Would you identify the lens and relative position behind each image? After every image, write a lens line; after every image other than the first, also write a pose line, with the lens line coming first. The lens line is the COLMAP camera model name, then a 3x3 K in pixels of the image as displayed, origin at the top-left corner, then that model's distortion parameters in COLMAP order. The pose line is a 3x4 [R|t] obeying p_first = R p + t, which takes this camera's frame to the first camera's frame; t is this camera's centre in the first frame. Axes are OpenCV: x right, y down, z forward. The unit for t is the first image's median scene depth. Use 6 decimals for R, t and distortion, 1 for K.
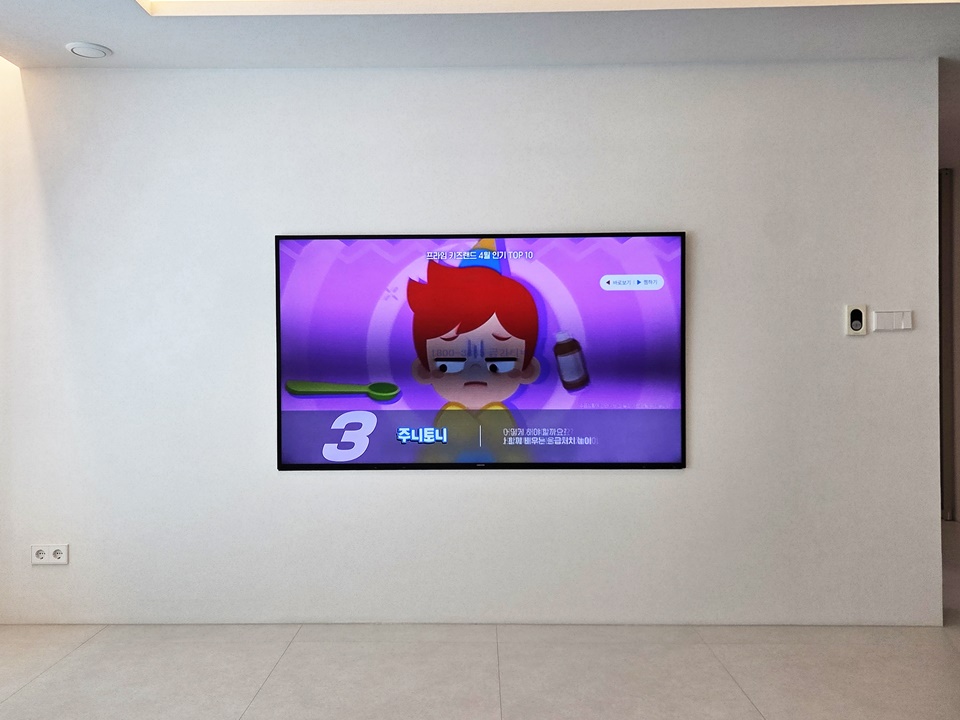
lens RADIAL K [[866.2, 0, 477.3], [0, 866.2, 367.8], [0, 0, 1]] dist [0.011865, 0.000514]
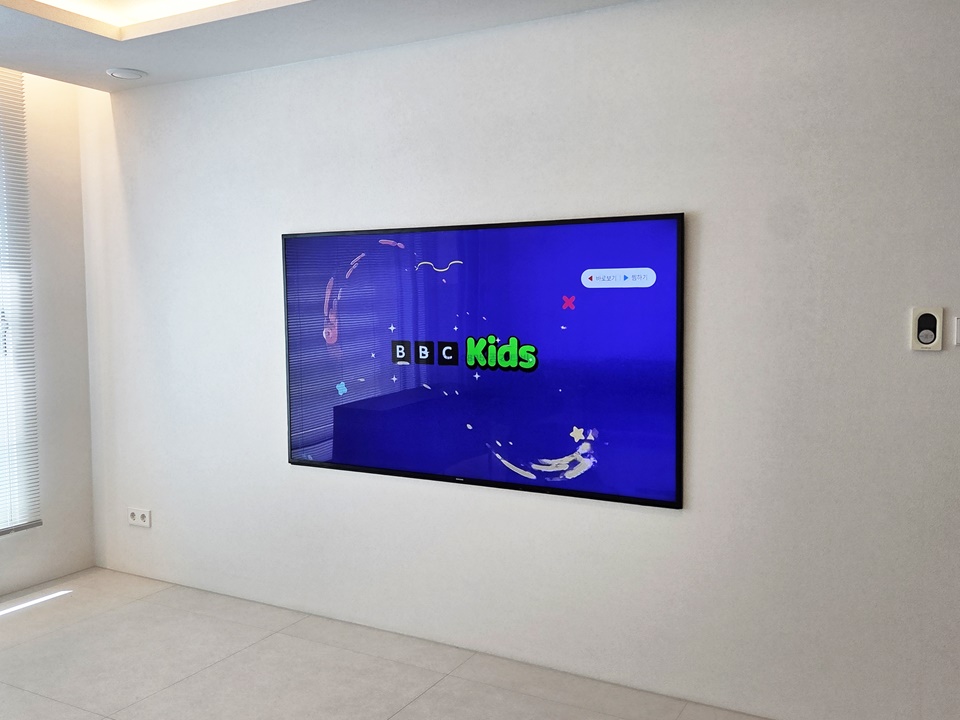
lens RADIAL K [[866.2, 0, 477.3], [0, 866.2, 367.8], [0, 0, 1]] dist [0.011865, 0.000514]
pose [[0.877945, 0.040643, -0.477034, 0.455116], [-0.008894, 0.997603, 0.068626, -0.068819], [0.478679, -0.056007, 0.876202, 0.214873]]
